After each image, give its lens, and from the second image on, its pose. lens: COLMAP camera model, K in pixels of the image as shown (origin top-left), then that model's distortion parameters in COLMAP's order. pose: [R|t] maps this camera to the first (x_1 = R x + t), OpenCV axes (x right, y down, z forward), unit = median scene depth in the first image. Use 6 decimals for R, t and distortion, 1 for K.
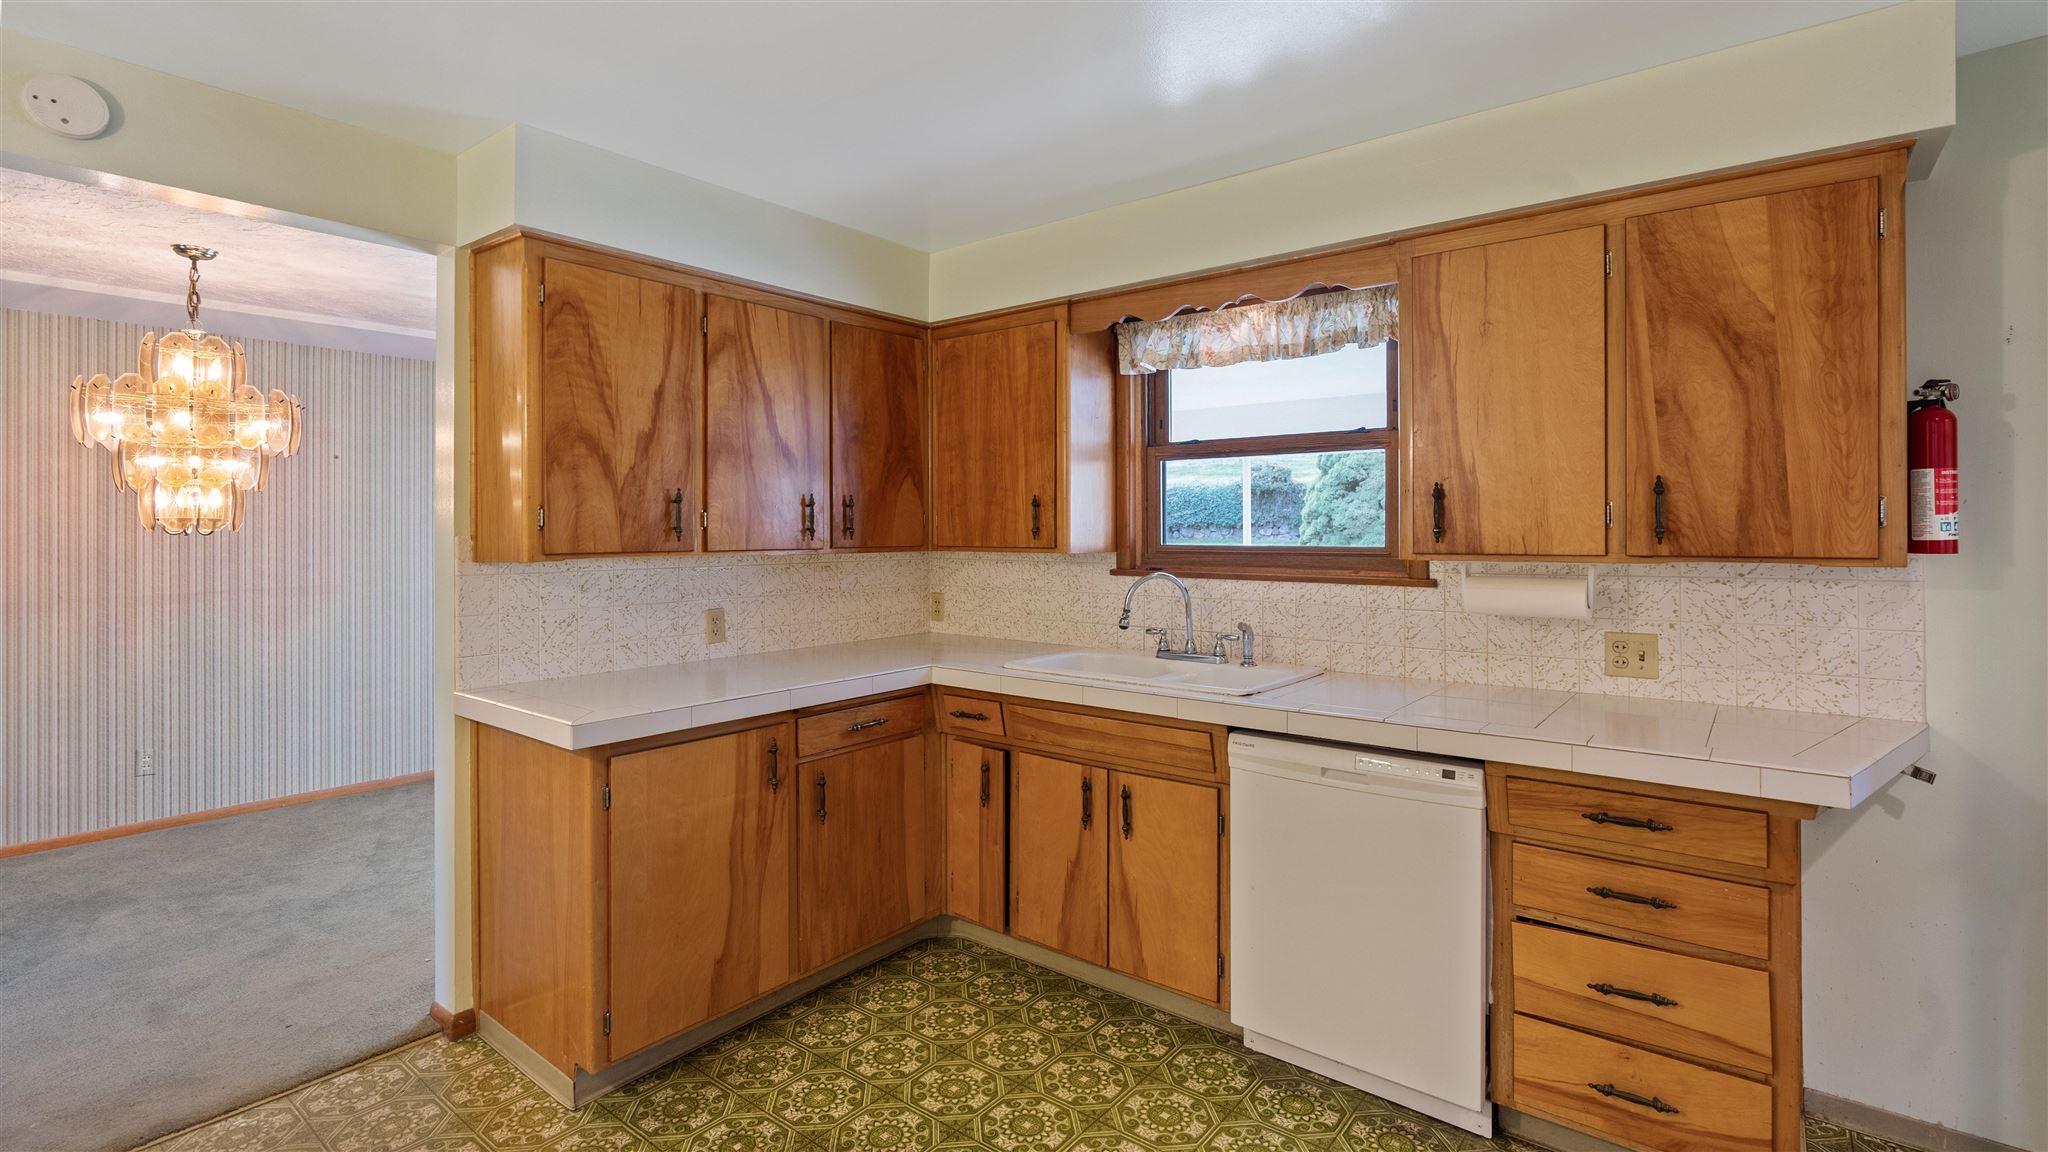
lens RADIAL K [[938.2, 0, 1037.7], [0, 938.2, 533.1], [0, 0, 1]] dist [-0.004789, 0.000794]
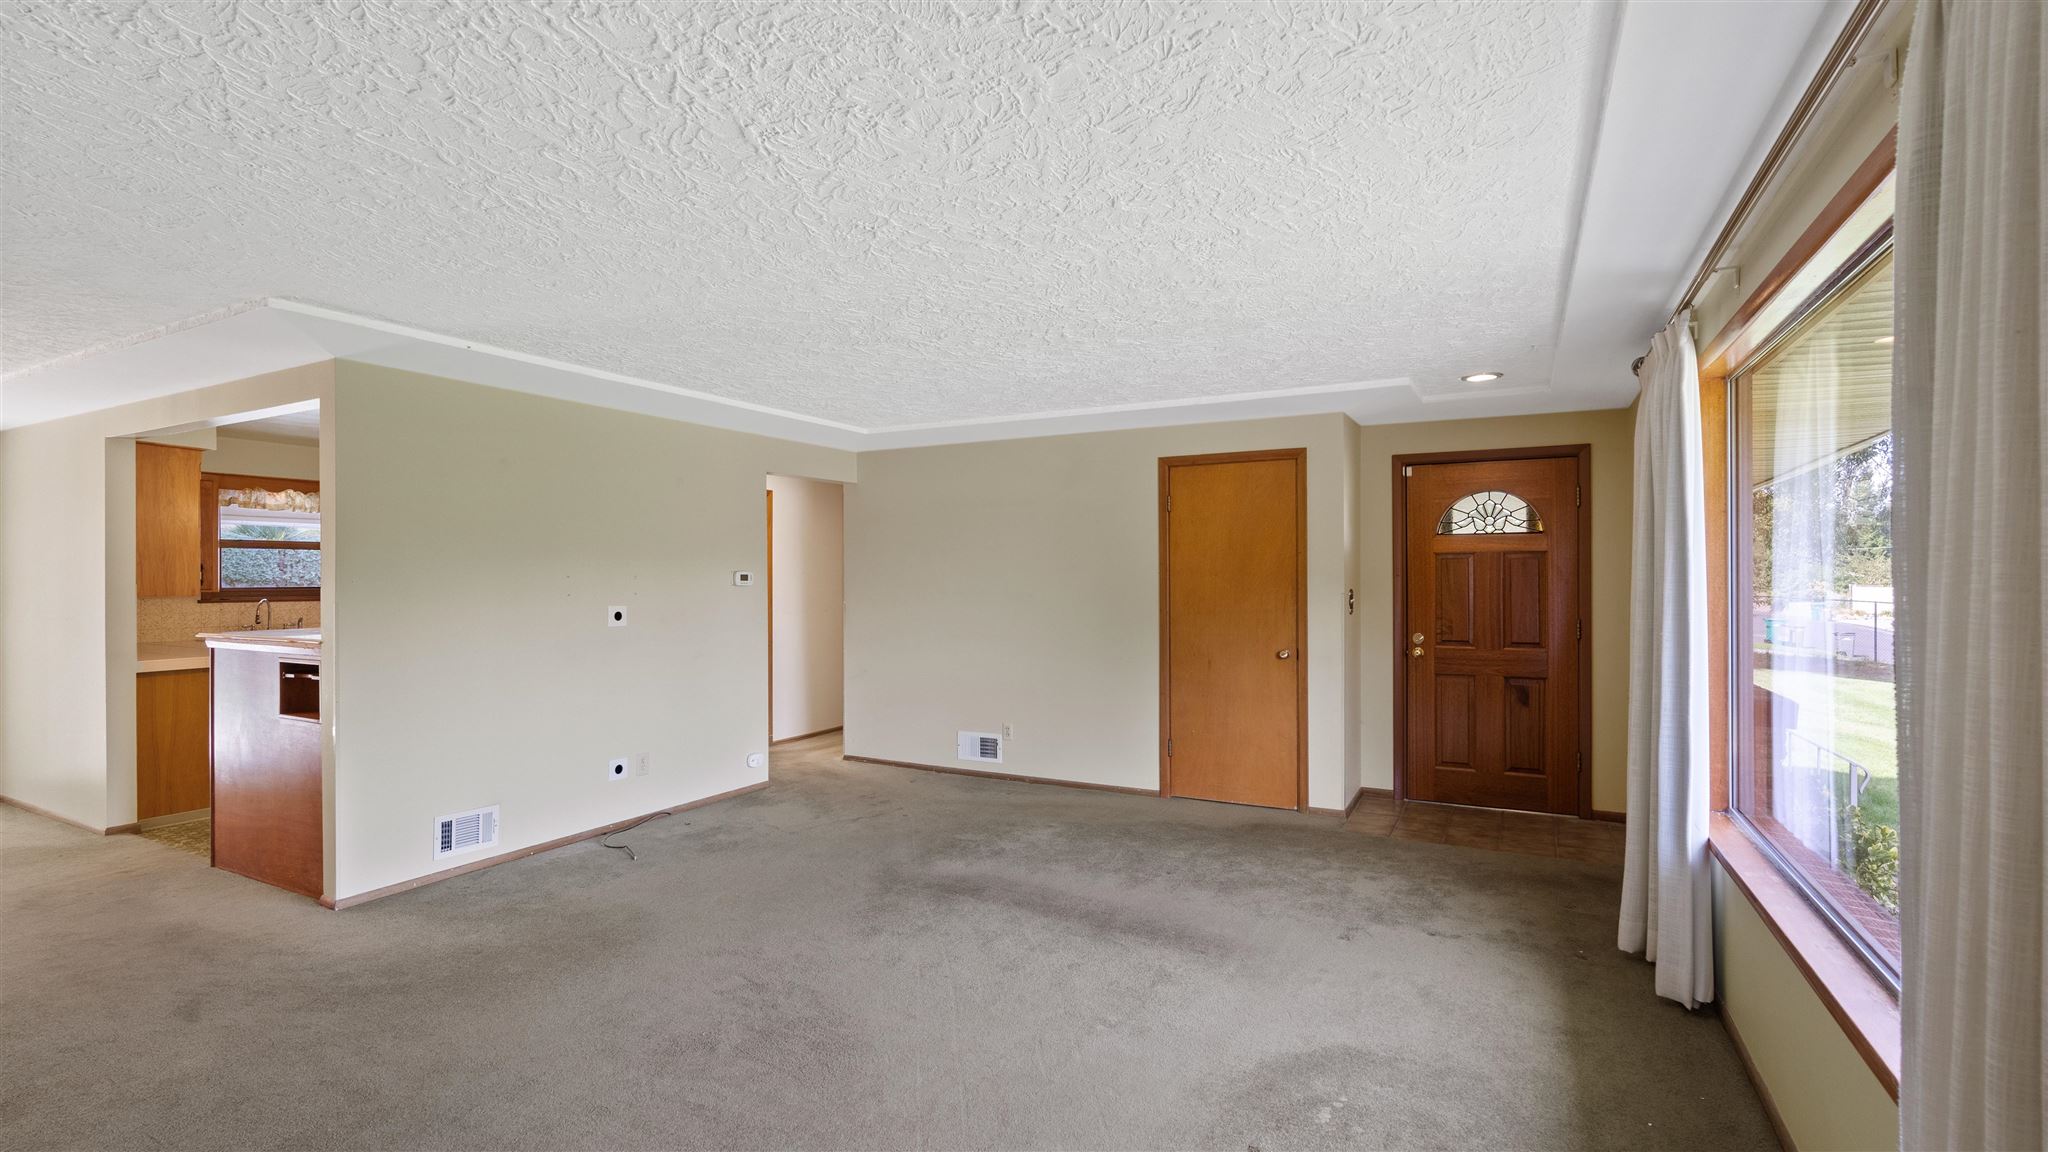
lens RADIAL K [[938.2, 0, 1028.3], [0, 938.2, 576.0], [0, 0, 1]] dist [-0.004789, 0.000794]
pose [[-0.179540, 0.002757, 0.983747, -3.082989], [0.004872, 0.999986, -0.001913, -0.001983], [-0.983739, 0.004450, -0.179551, -0.539573]]
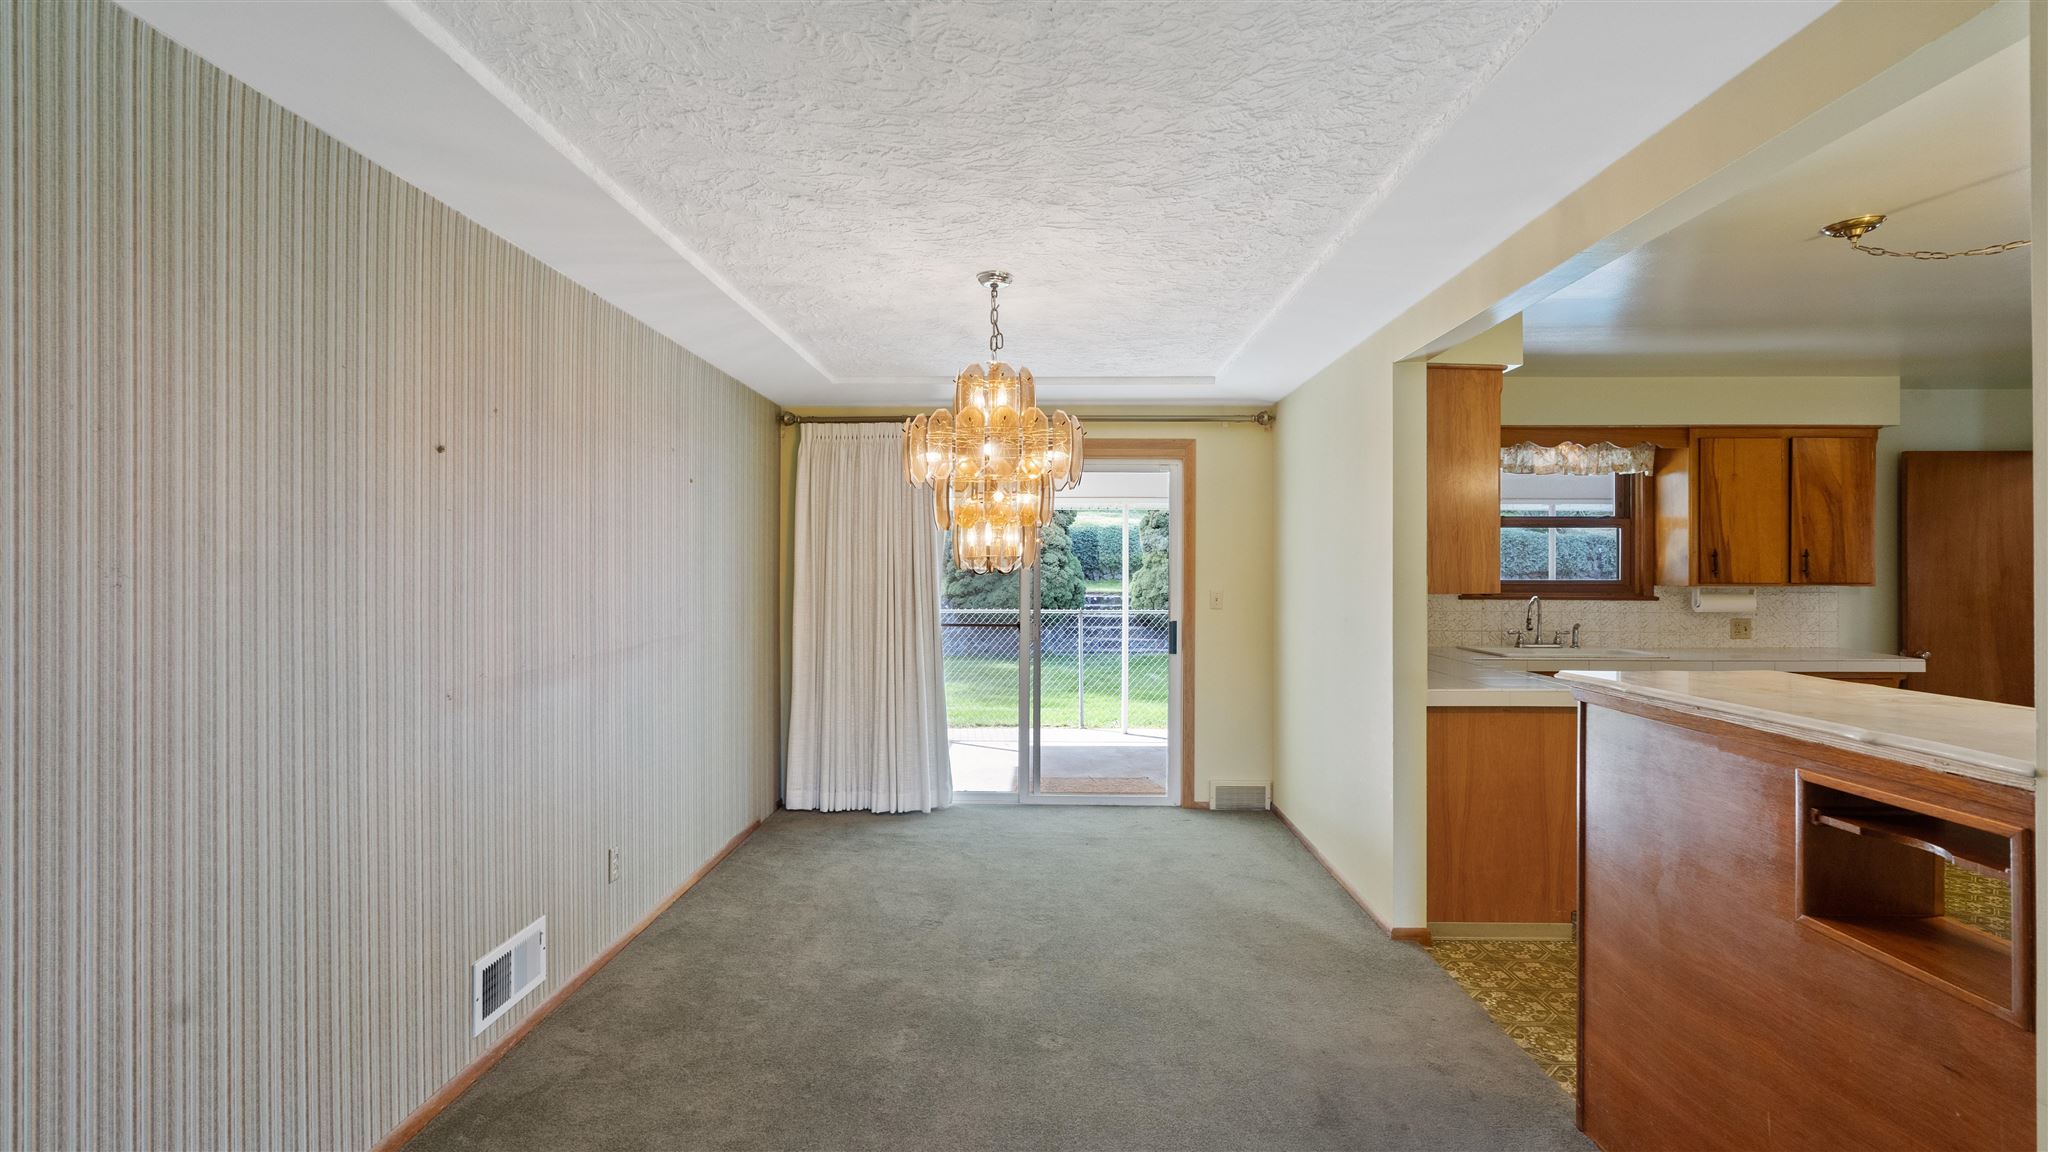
lens RADIAL K [[938.2, 0, 1025.0], [0, 938.2, 566.1], [0, 0, 1]] dist [-0.004789, 0.000794]
pose [[0.789408, 0.004217, 0.613855, -2.023266], [-0.001659, 0.999987, -0.004736, -0.003059], [-0.613867, 0.002720, 0.789405, 0.297891]]
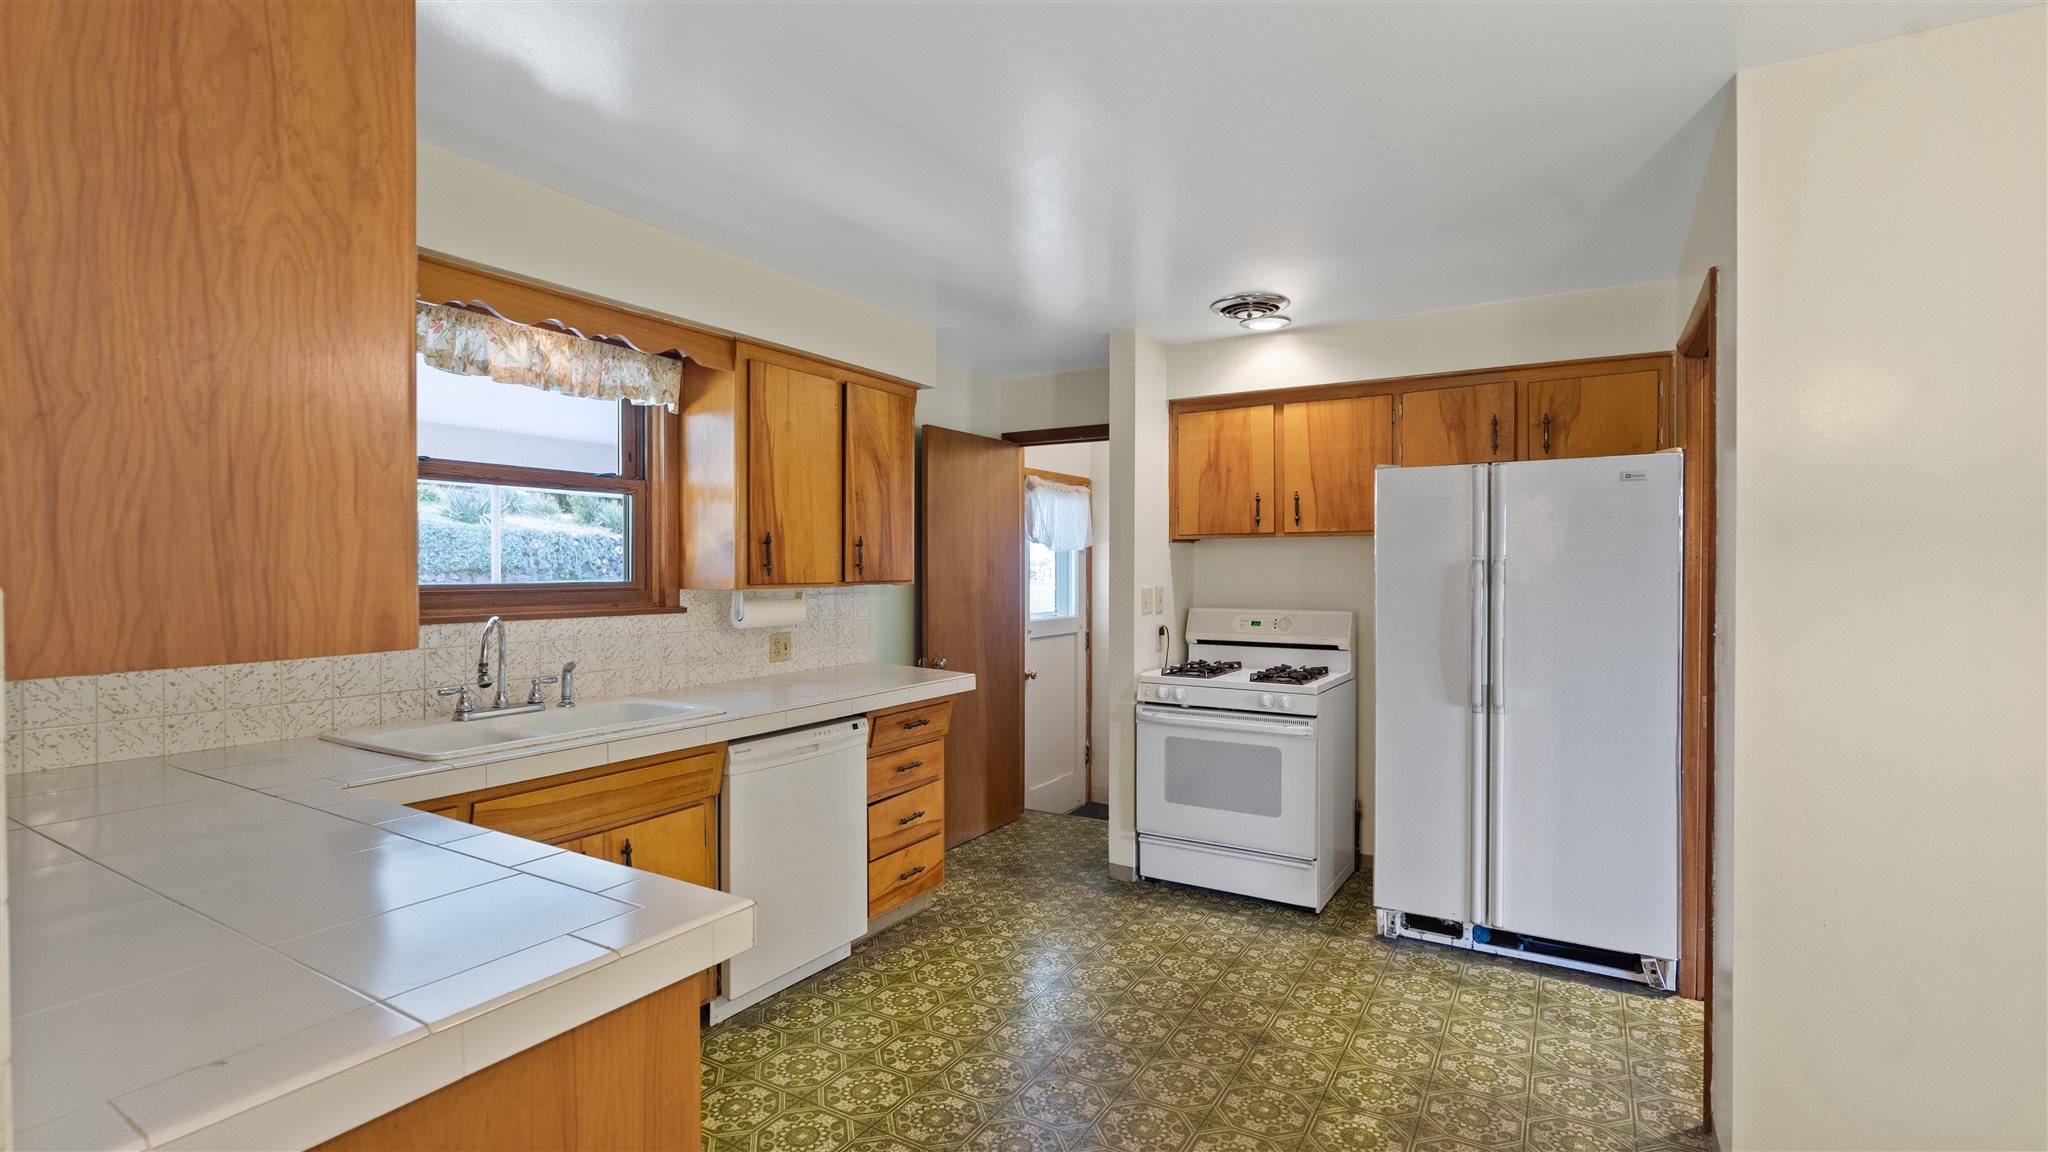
lens RADIAL K [[938.2, 0, 1025.8], [0, 938.2, 581.2], [0, 0, 1]] dist [-0.004789, 0.000794]
pose [[-0.132157, -0.013499, 0.991137, -0.961639], [0.001242, 0.999904, 0.013784, -0.000537], [-0.991228, 0.003052, -0.132127, 0.797107]]
